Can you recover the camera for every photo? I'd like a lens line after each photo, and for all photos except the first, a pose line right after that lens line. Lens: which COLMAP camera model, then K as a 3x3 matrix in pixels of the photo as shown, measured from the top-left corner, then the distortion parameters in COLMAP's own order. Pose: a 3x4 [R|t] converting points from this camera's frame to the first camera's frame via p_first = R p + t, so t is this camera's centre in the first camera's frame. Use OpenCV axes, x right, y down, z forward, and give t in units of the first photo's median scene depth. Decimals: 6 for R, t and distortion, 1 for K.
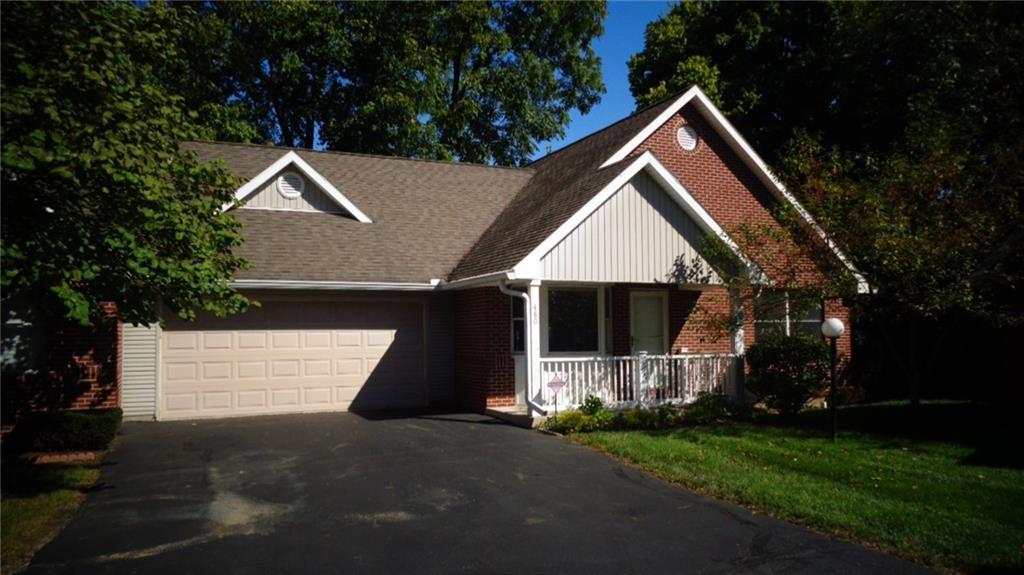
lens RADIAL K [[773.6, 0, 510.7], [0, 773.6, 284.6], [0, 0, 1]] dist [0.024316, -0.004242]
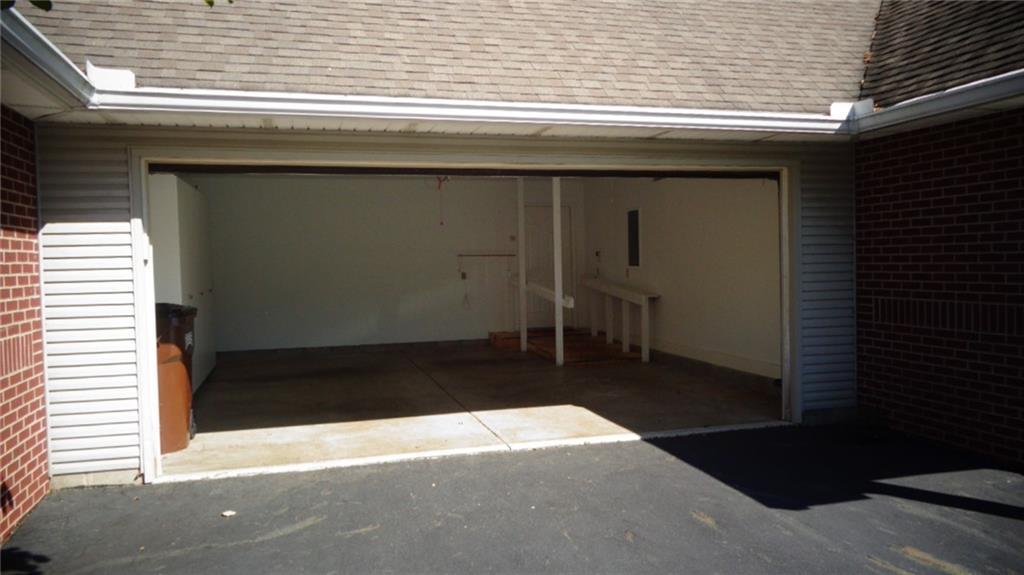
lens RADIAL K [[773.6, 0, 508.8], [0, 773.6, 289.3], [0, 0, 1]] dist [0.024316, -0.004242]
pose [[0.987483, -0.004071, -0.157670, -0.216436], [0.019475, 0.995164, 0.096277, 0.047913], [0.156516, -0.098143, 0.982787, 0.646071]]
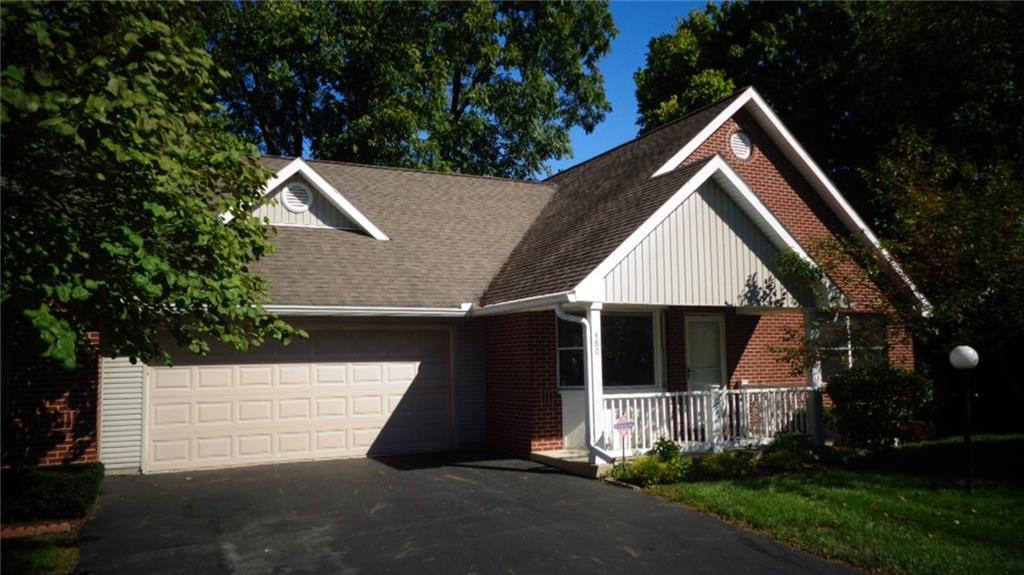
lens RADIAL K [[773.6, 0, 512.2], [0, 773.6, 289.7], [0, 0, 1]] dist [0.024316, -0.004242]
pose [[0.999129, -0.004167, 0.041509, -0.089486], [0.005378, 0.999562, -0.029096, 0.003422], [-0.041369, 0.029294, 0.998714, 0.138884]]
